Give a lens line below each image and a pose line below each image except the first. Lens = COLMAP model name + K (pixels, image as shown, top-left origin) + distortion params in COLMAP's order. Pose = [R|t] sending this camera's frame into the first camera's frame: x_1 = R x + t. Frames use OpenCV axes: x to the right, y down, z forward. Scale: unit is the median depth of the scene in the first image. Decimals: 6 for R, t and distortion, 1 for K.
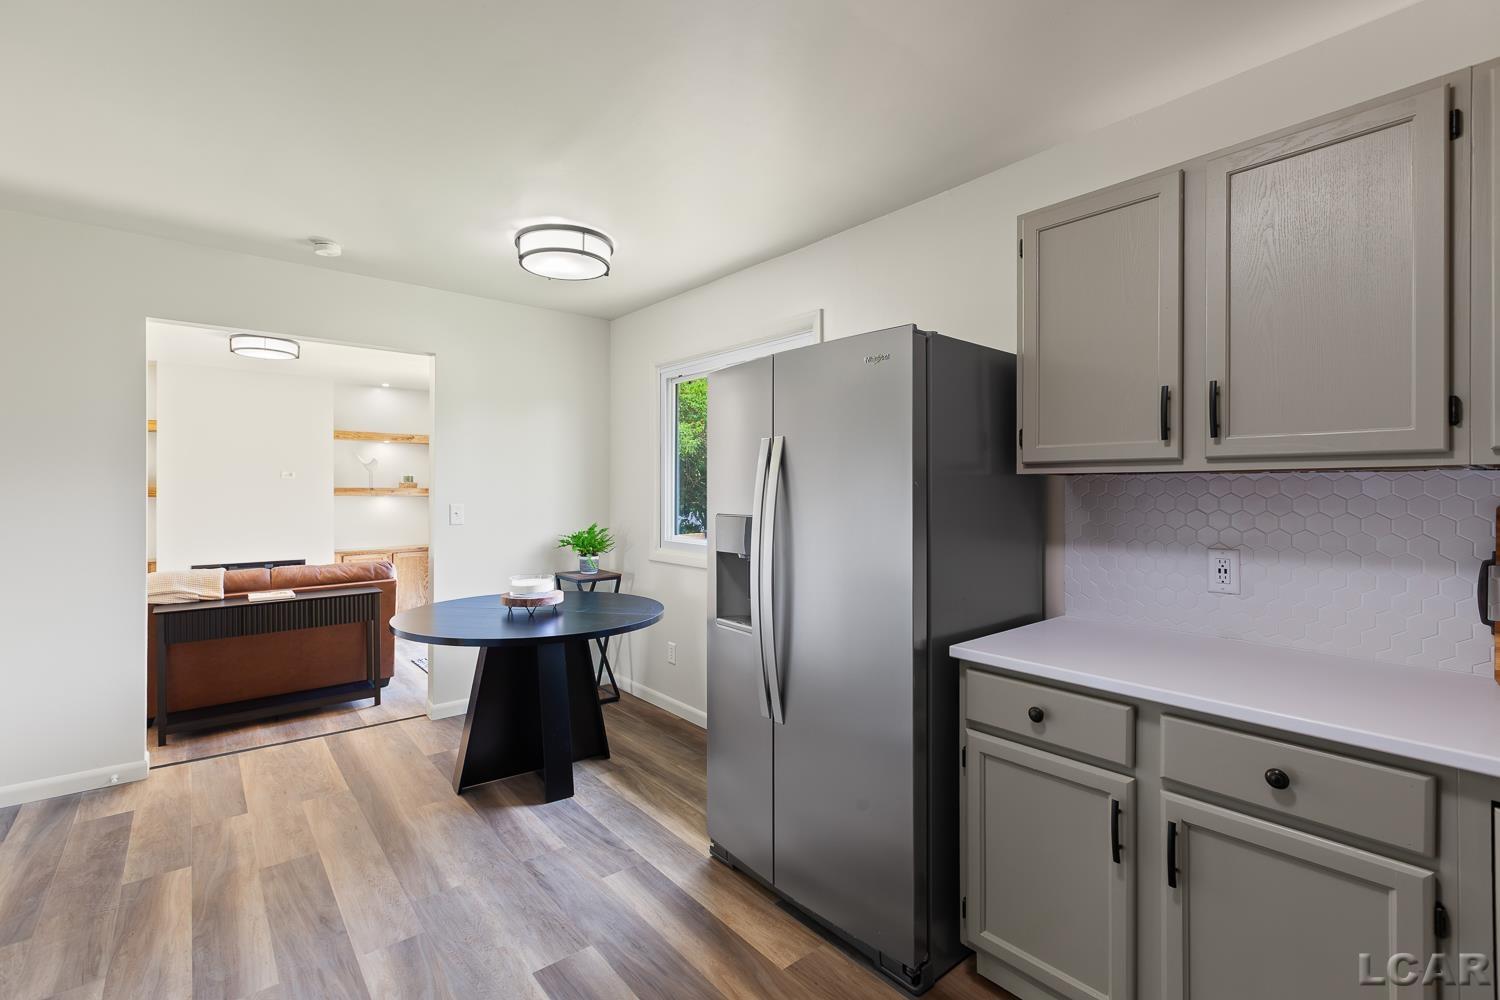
lens RADIAL K [[673.7, 0, 752.3], [0, 673.7, 489.5], [0, 0, 1]] dist [0.005591, -0.000144]
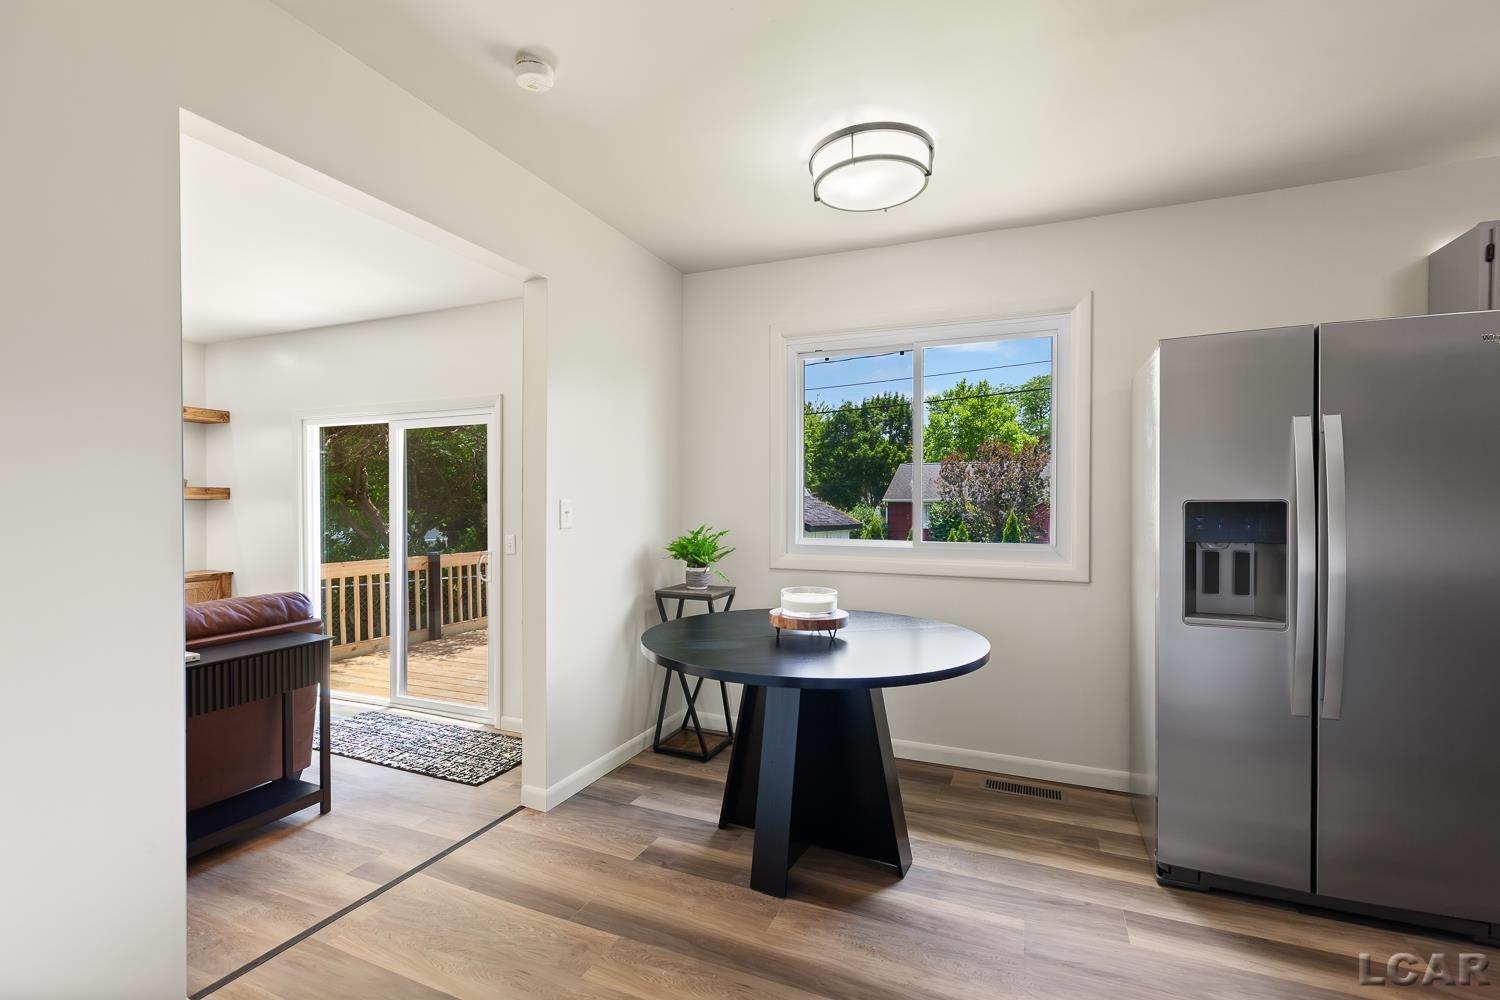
lens RADIAL K [[673.7, 0, 757.7], [0, 673.7, 510.0], [0, 0, 1]] dist [0.005591, -0.000144]
pose [[0.889484, -0.001979, 0.456962, -0.570531], [-0.001216, 0.999977, 0.006698, 0.027721], [-0.456965, -0.006514, 0.889461, 0.278215]]
